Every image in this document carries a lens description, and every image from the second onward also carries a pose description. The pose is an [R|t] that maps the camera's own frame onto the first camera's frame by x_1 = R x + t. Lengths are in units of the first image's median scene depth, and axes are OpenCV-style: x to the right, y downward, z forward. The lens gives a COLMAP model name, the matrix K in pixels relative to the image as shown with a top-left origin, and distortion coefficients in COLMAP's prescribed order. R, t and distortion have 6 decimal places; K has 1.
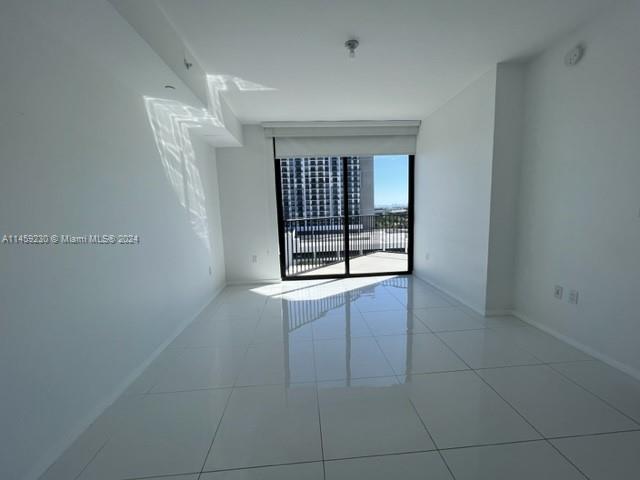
lens RADIAL K [[256.3, 0, 319.9], [0, 256.3, 240.9], [0, 0, 1]] dist [-0.001719, -0.000139]
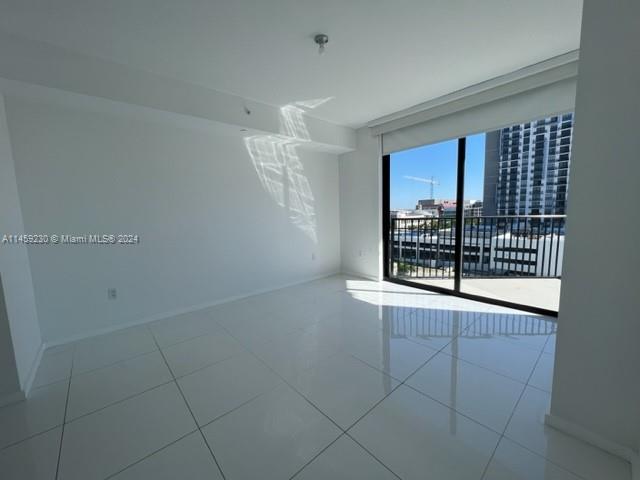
lens RADIAL K [[256.3, 0, 319.9], [0, 256.3, 240.9], [0, 0, 1]] dist [-0.001719, -0.000139]
pose [[0.612872, 0.106024, -0.783037, 0.565250], [-0.086700, 0.993997, 0.066730, -0.047285], [0.785412, 0.026992, 0.618385, 0.248293]]
